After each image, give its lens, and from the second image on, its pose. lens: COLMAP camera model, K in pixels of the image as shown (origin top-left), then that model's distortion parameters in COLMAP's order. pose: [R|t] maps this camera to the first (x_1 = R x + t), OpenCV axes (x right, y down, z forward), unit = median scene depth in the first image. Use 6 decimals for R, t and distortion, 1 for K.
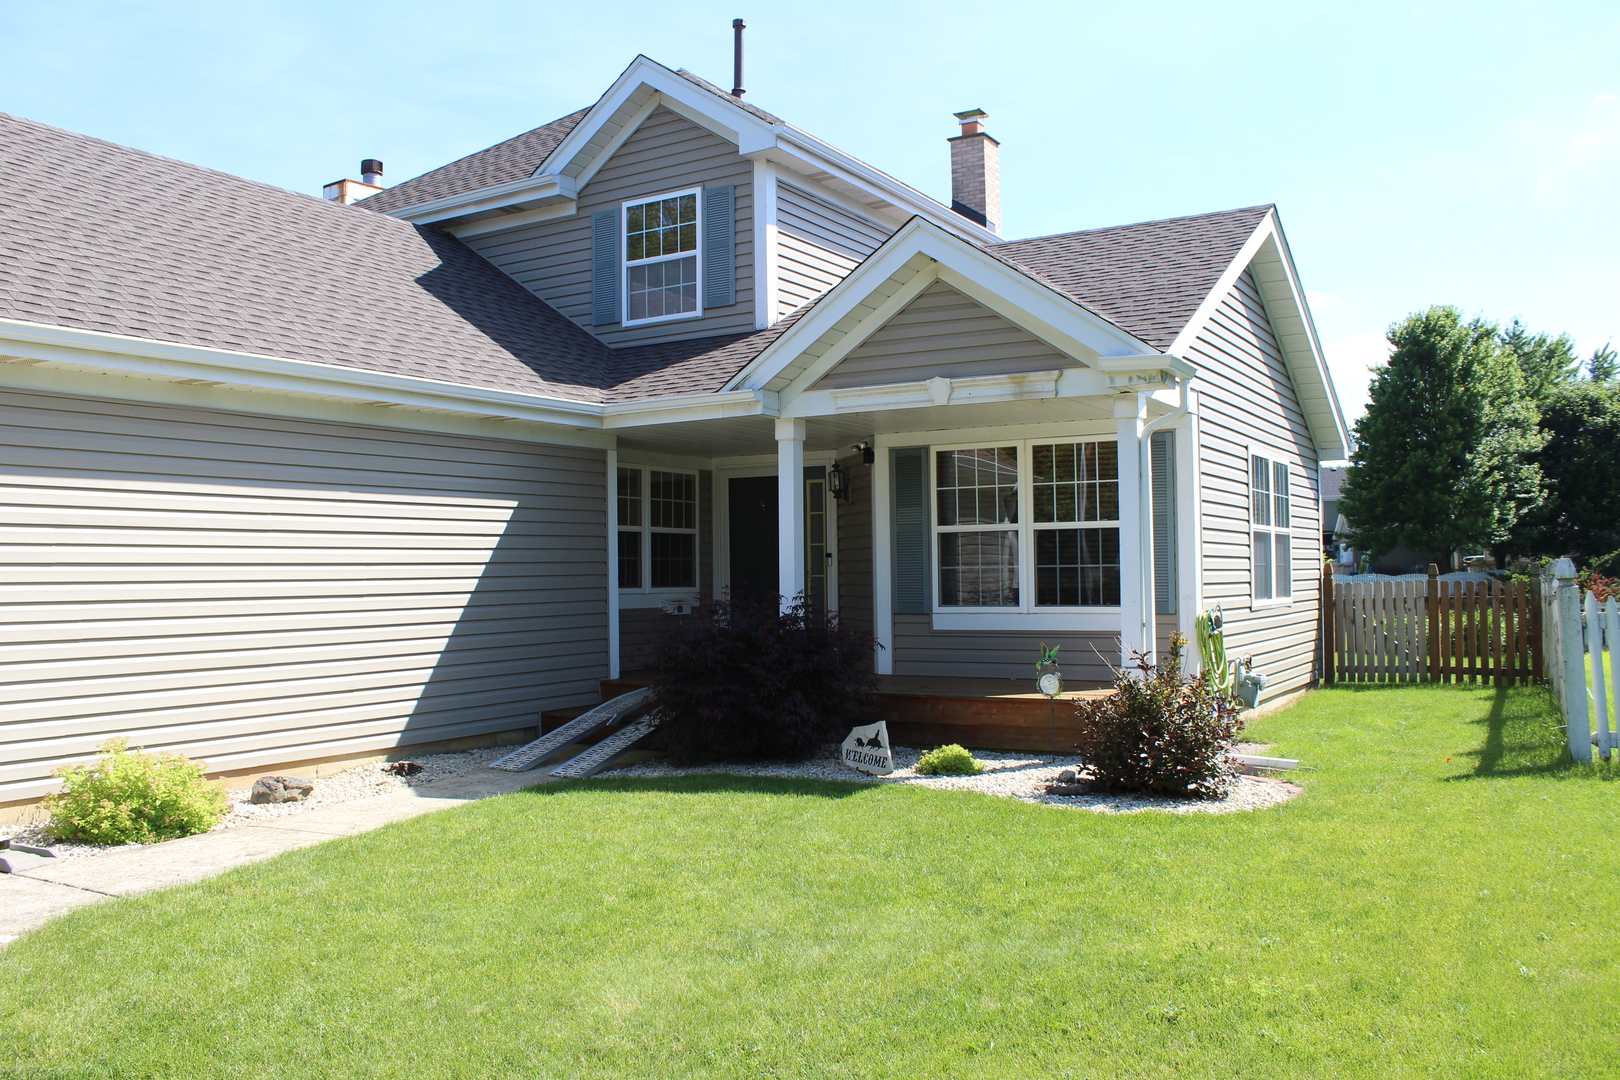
lens RADIAL K [[1385.3, 0, 810.0], [0, 1385.3, 540.0], [0, 0, 1]] dist [-0.002110, -0.163225]
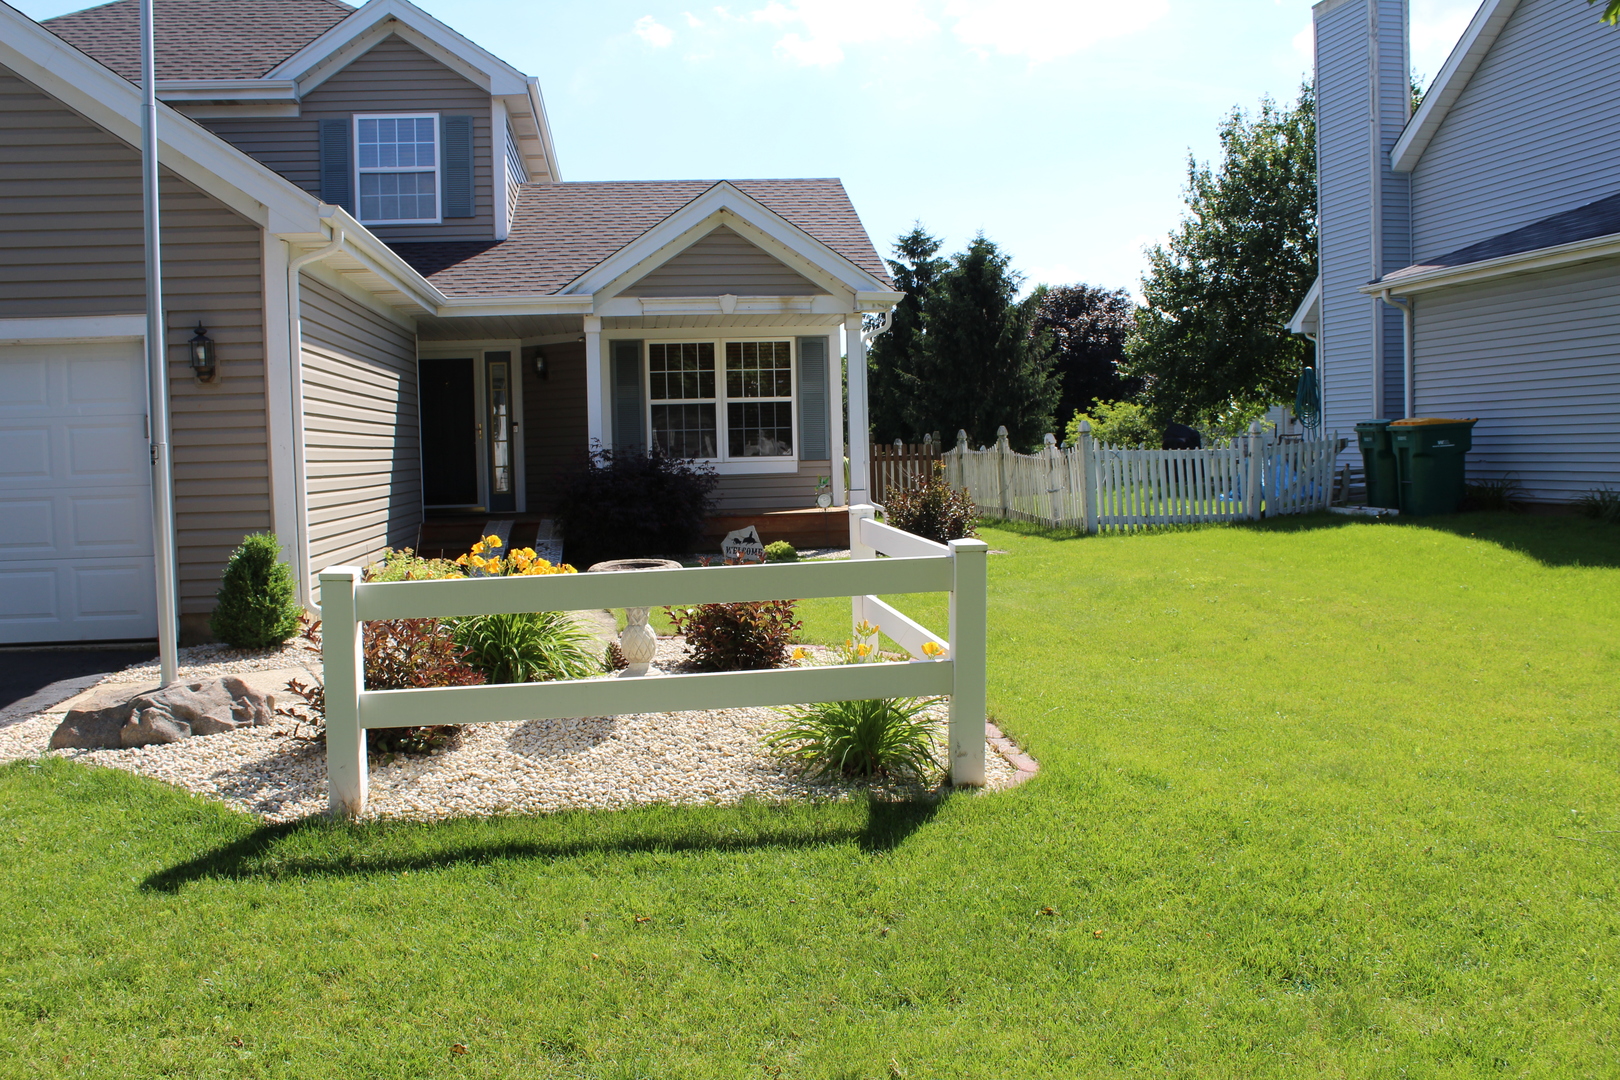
lens RADIAL K [[1450.3, 0, 810.0], [0, 1450.3, 540.0], [0, 0, 1]] dist [0.000585, -0.001686]
pose [[0.797225, -0.048600, 0.601722, -0.672243], [0.003768, 0.997135, 0.075544, 0.021027], [-0.603670, -0.057958, 0.795125, -0.236537]]
